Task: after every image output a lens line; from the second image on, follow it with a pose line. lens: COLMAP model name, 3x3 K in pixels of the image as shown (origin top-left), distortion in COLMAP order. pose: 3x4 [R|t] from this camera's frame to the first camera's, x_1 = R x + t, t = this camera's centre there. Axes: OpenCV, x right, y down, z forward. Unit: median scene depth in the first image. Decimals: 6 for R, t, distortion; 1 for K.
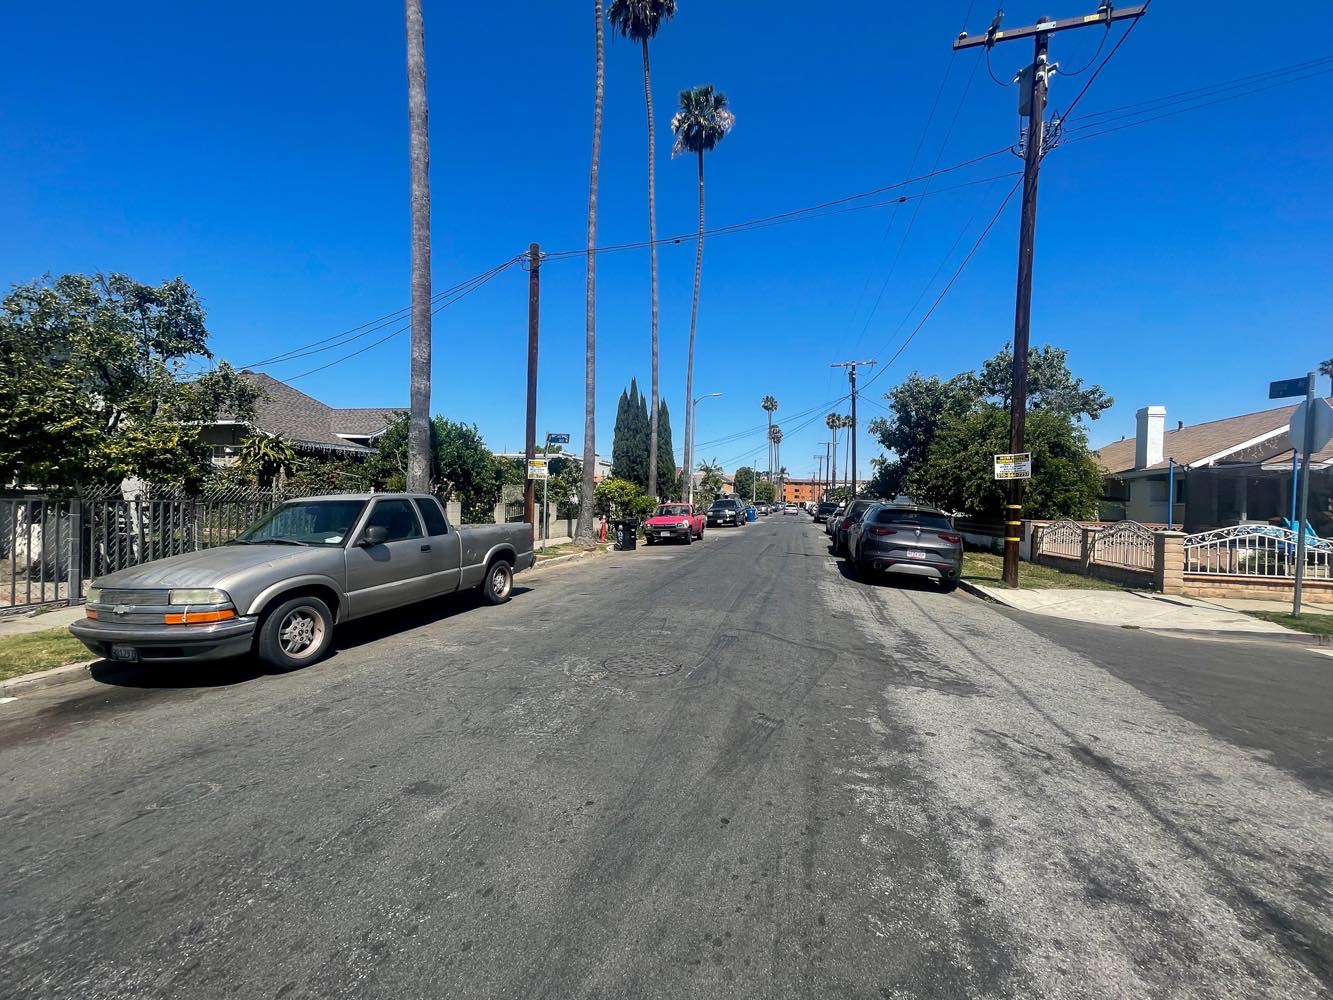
lens RADIAL K [[535.4, 0, 659.6], [0, 535.4, 490.2], [0, 0, 1]] dist [0.000285, 0.000023]
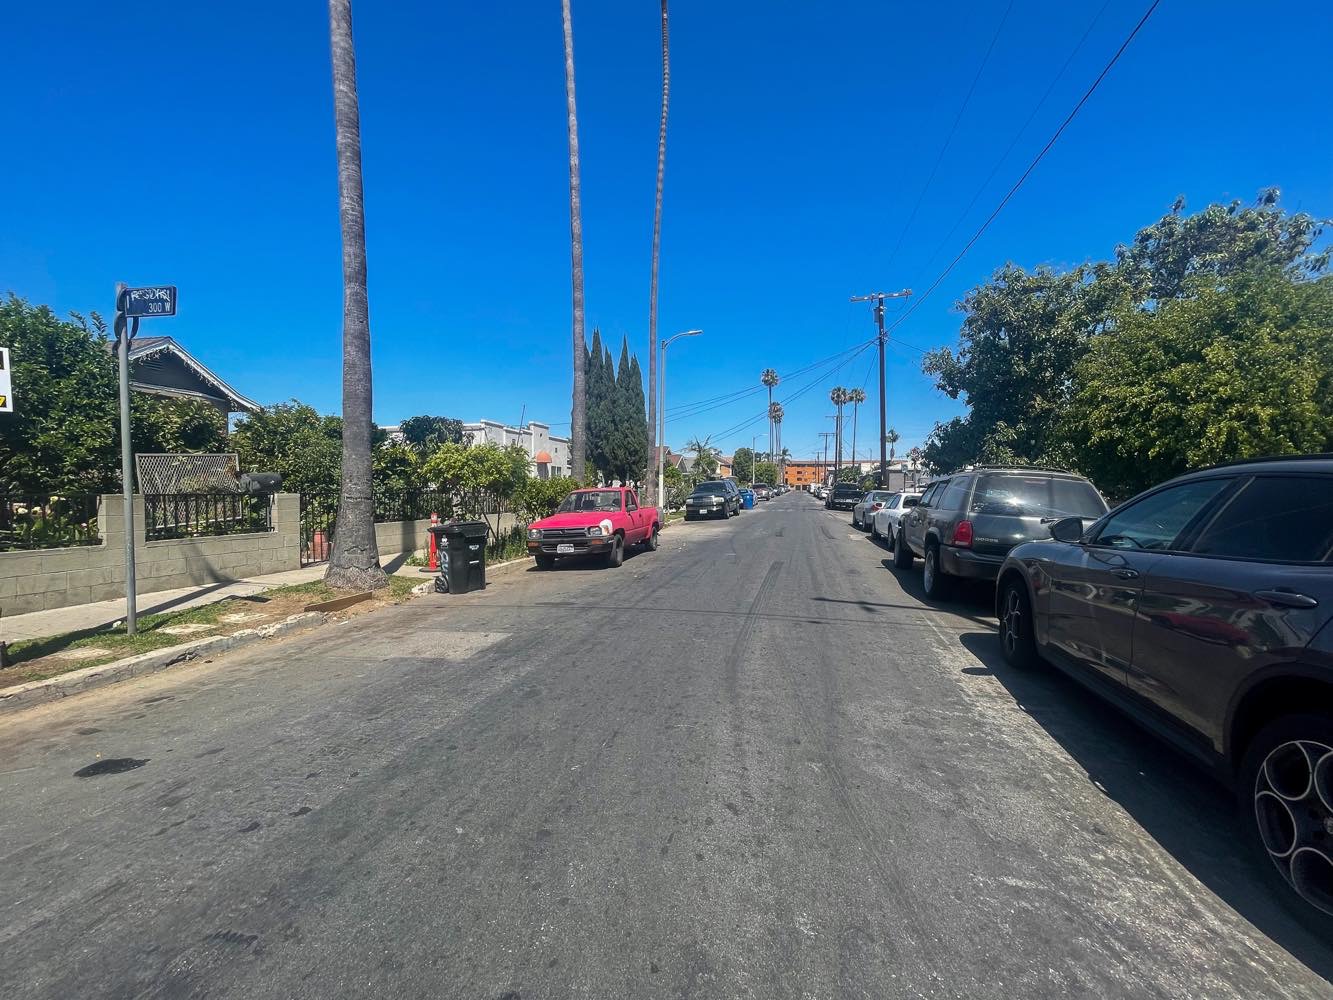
lens RADIAL K [[536.1, 0, 666.5], [0, 536.1, 500.0], [0, 0, 1]] dist [-0.000158, -0.000076]
pose [[0.999737, -0.020790, 0.009684, 0.027060], [0.020333, 0.998775, 0.045113, 0.004068], [-0.010610, -0.044904, 0.998935, 0.131605]]
